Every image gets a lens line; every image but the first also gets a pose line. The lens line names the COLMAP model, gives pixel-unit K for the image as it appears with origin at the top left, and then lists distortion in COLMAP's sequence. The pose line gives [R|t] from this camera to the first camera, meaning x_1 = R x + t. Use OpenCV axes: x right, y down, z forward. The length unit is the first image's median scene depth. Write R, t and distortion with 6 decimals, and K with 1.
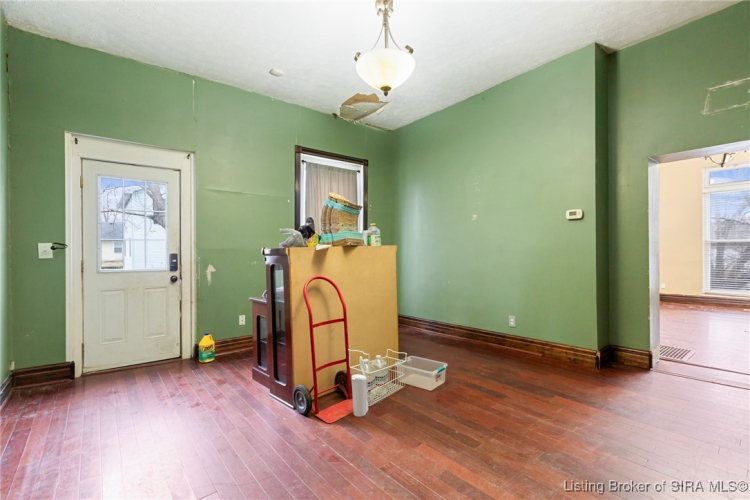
lens RADIAL K [[336.7, 0, 377.9], [0, 336.7, 249.7], [0, 0, 1]] dist [0.002308, -0.000218]
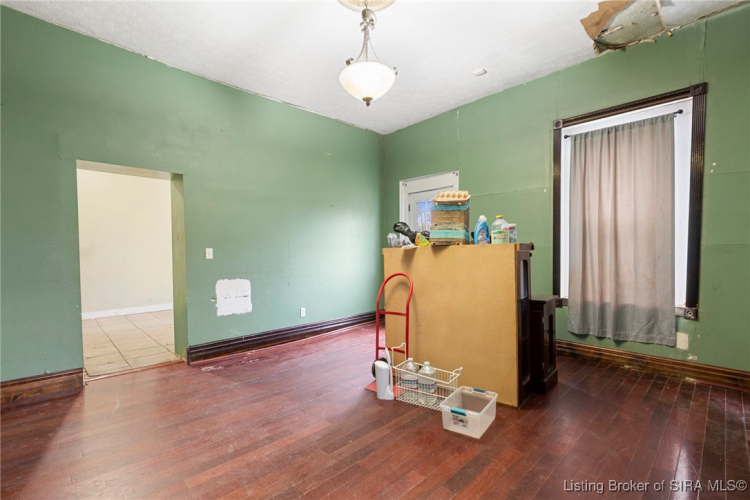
lens RADIAL K [[348.6, 0, 373.6], [0, 348.6, 251.7], [0, 0, 1]] dist [0.016675, -0.000059]
pose [[0.086913, 0.013688, -0.996122, 0.942659], [0.014054, 0.999789, 0.014965, -0.011856], [0.996117, -0.015300, 0.086702, 0.756108]]
